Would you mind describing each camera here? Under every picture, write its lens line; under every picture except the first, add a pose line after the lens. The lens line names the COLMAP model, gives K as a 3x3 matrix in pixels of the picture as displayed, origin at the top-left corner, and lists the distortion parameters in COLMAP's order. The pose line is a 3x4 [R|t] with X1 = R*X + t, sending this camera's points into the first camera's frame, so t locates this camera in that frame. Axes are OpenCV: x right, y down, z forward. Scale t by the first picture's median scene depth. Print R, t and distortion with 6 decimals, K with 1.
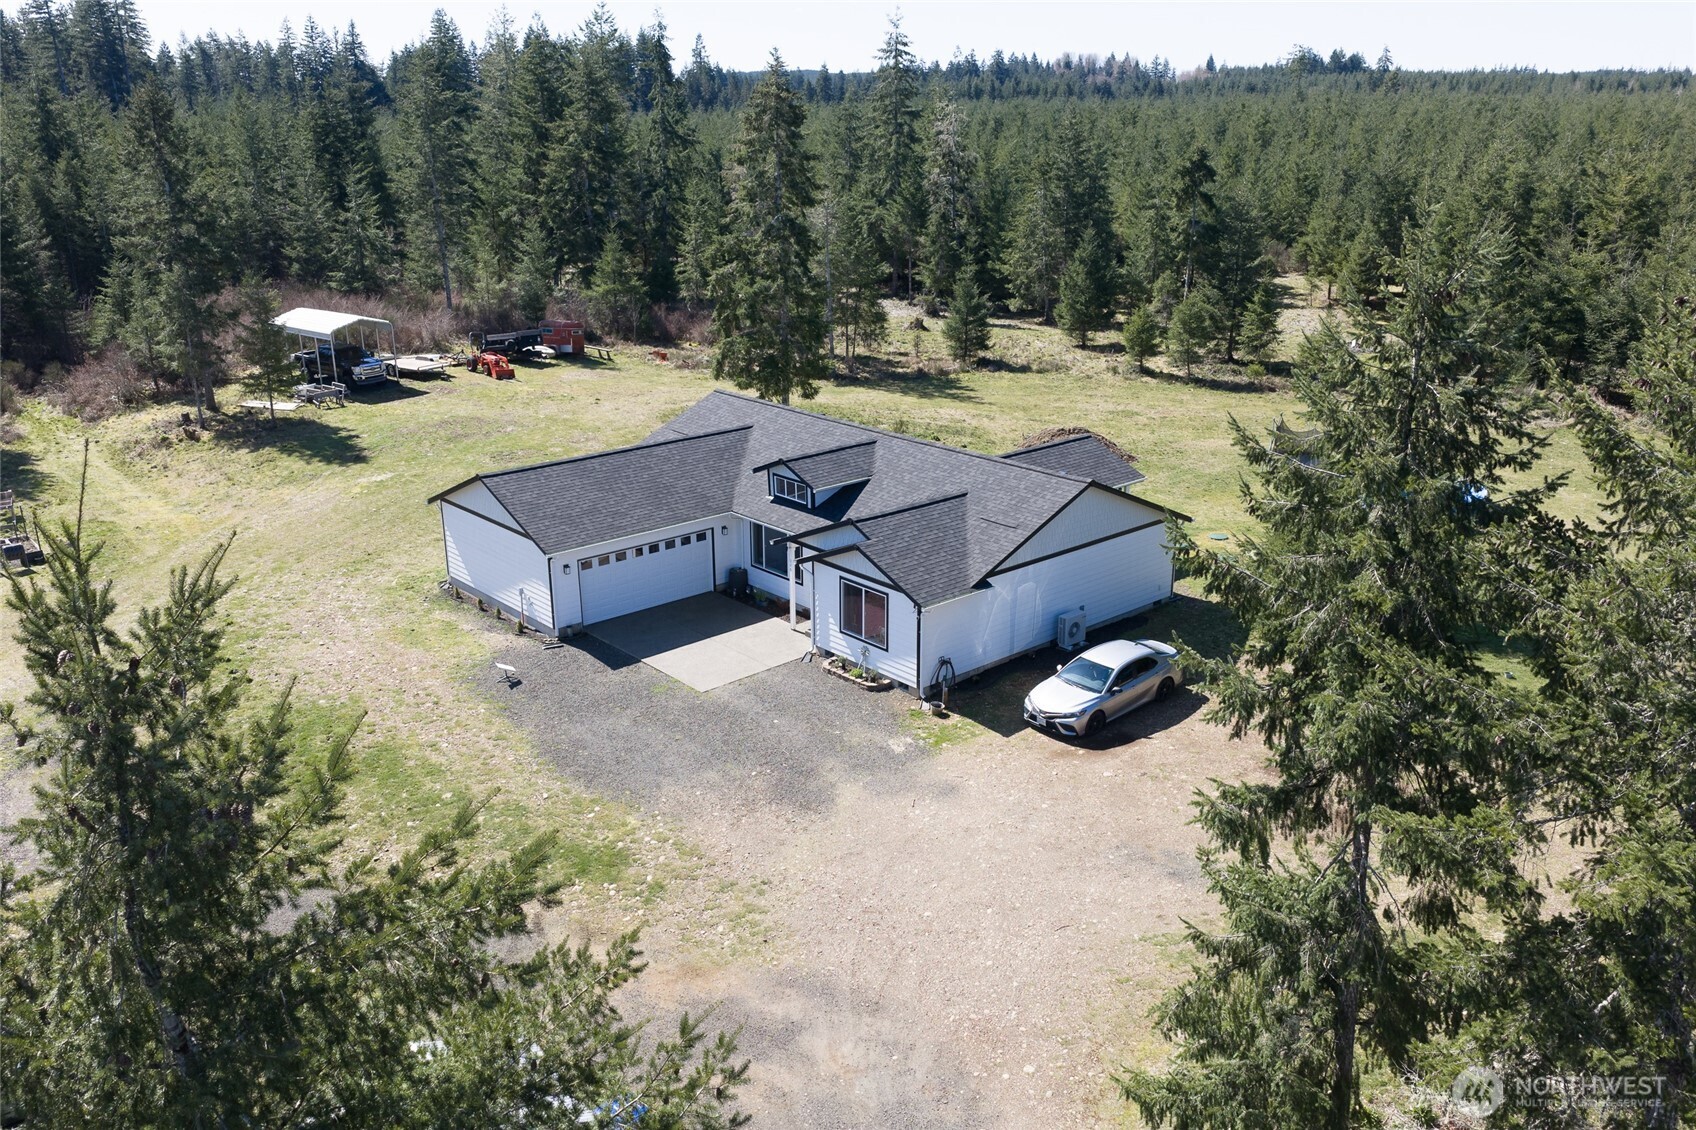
lens RADIAL K [[1397.5, 0, 853.5], [0, 1397.5, 564.6], [0, 0, 1]] dist [0.008522, -0.006617]
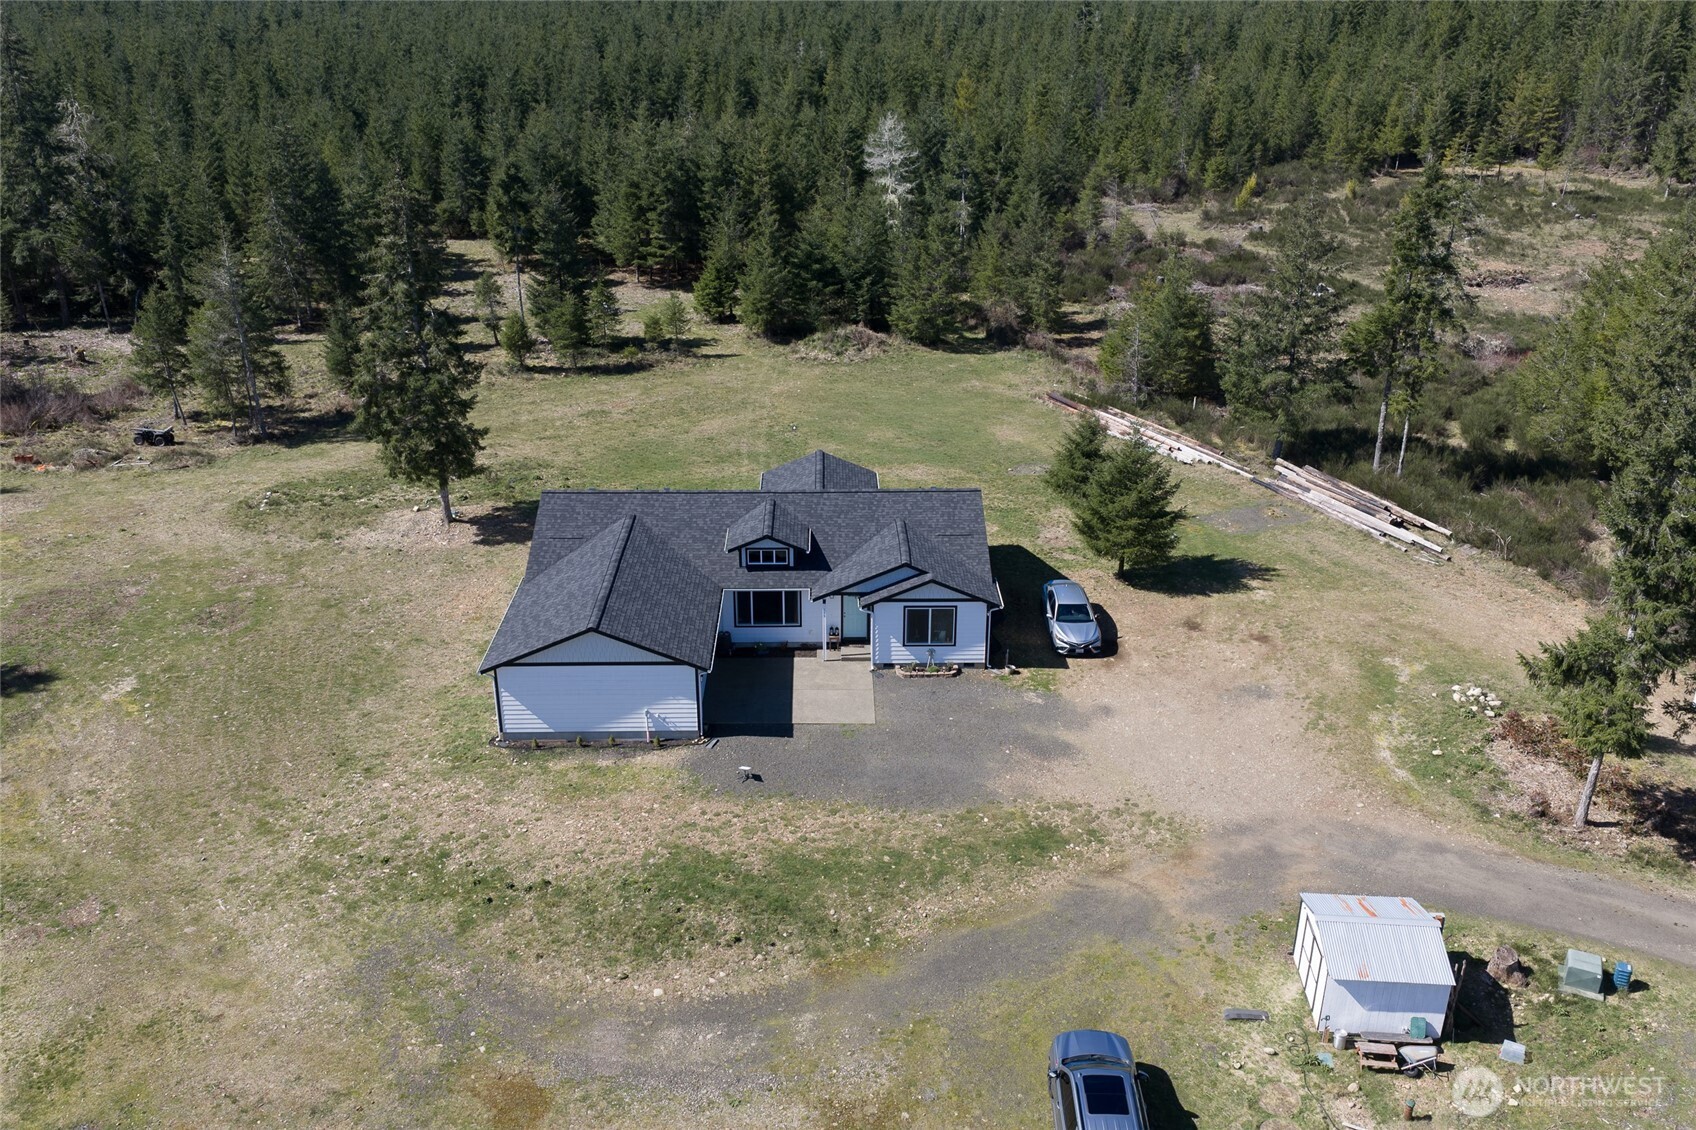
lens RADIAL K [[1397.5, 0, 853.5], [0, 1397.5, 564.6], [0, 0, 1]] dist [0.008522, -0.006617]
pose [[0.648765, -0.297269, 0.700525, -0.892649], [0.235383, 0.953792, 0.186751, -0.269058], [-0.723670, 0.043734, 0.688759, 0.097870]]
